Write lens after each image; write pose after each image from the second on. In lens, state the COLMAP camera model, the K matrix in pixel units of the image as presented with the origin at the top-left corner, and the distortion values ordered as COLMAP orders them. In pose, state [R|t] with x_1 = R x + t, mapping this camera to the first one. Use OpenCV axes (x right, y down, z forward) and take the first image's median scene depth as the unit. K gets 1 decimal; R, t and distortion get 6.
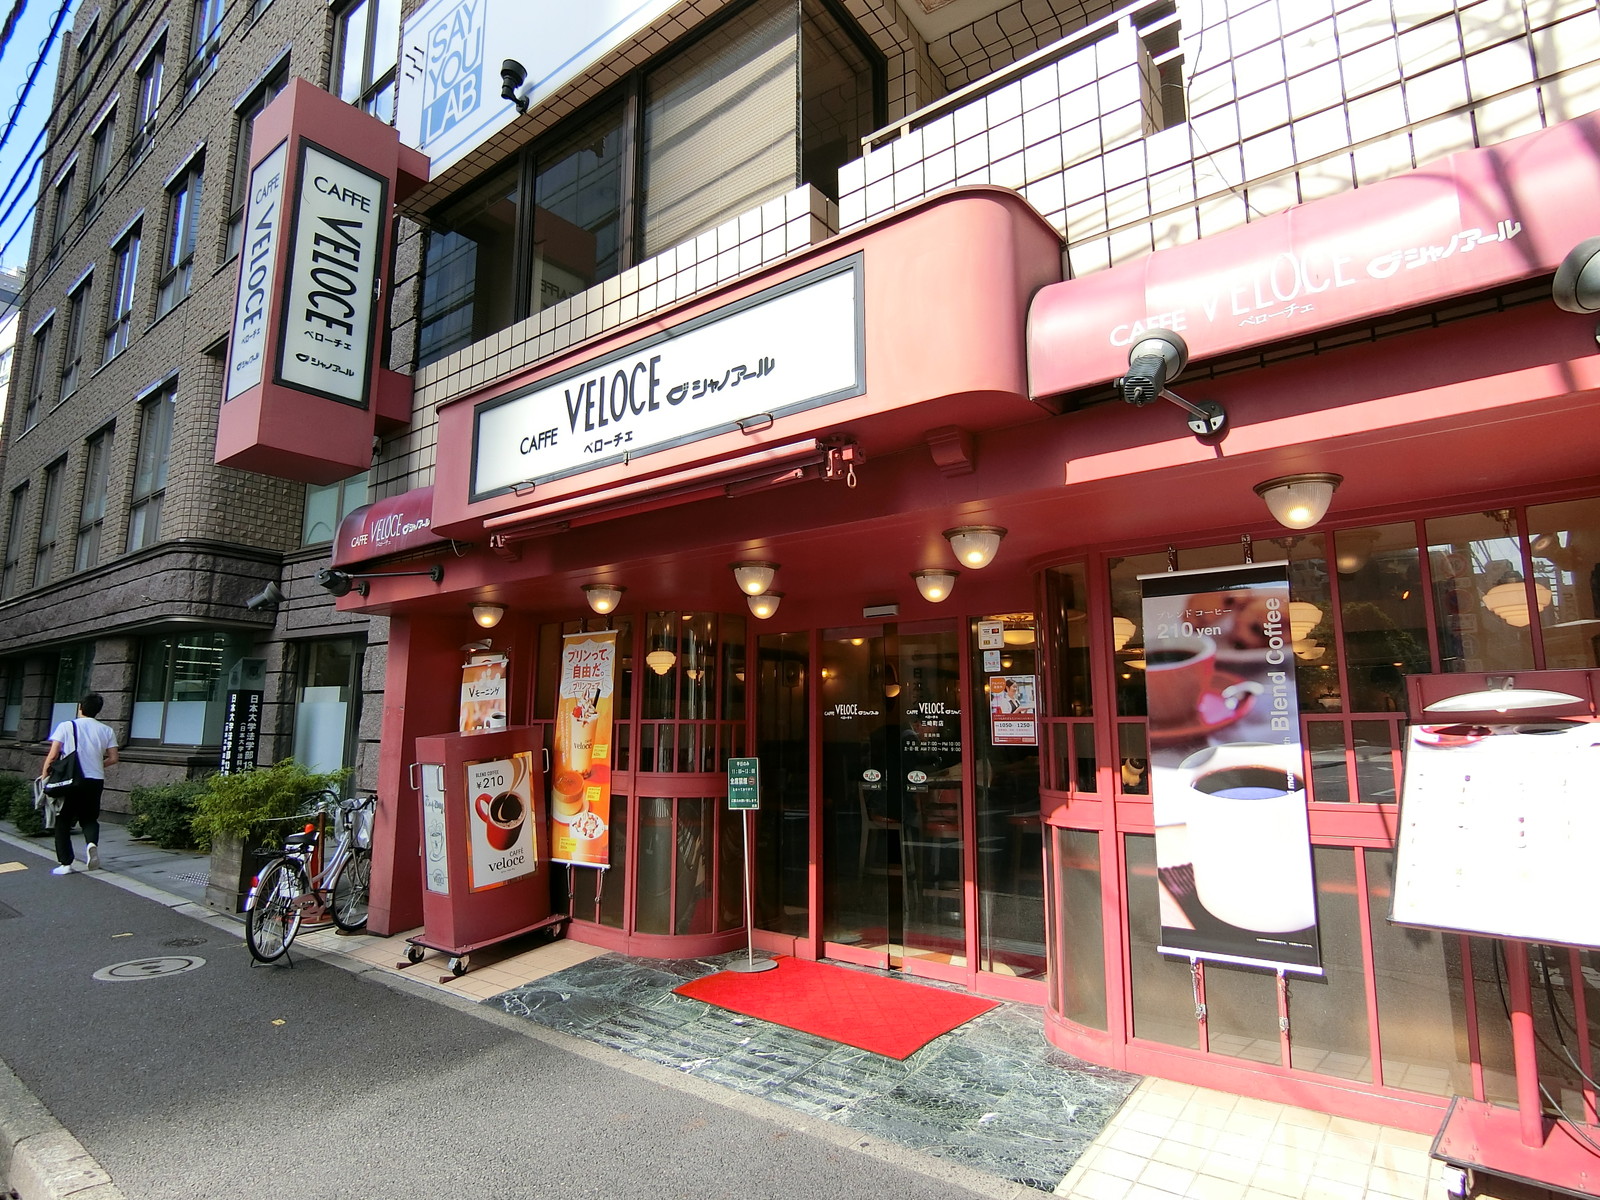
lens RADIAL K [[900.5, 0, 800.6], [0, 900.5, 594.3], [0, 0, 1]] dist [-0.023711, 0.001249]
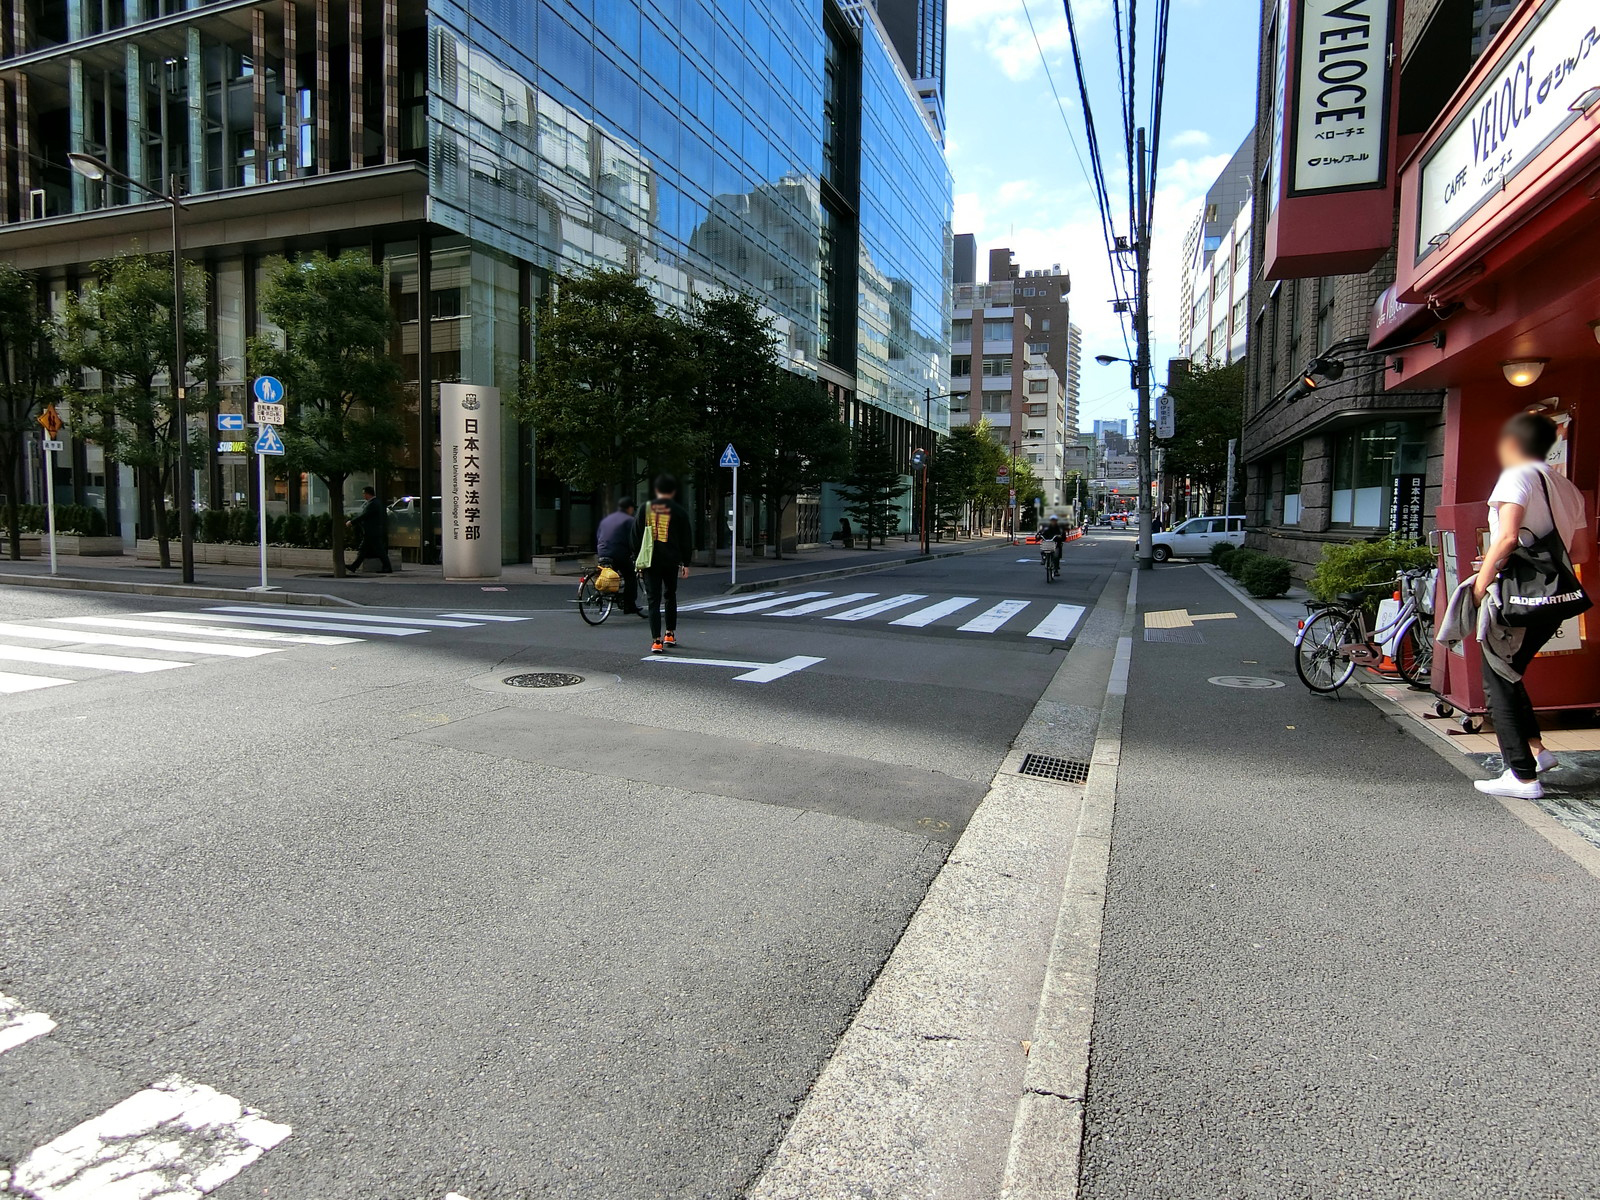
lens RADIAL K [[900.5, 0, 803.0], [0, 900.5, 591.9], [0, 0, 1]] dist [-0.023711, 0.001249]
pose [[0.309696, 0.068006, -0.948401, 0.297796], [0.146692, 0.982080, 0.118323, 0.028736], [0.939452, -0.175767, 0.294170, 0.003135]]
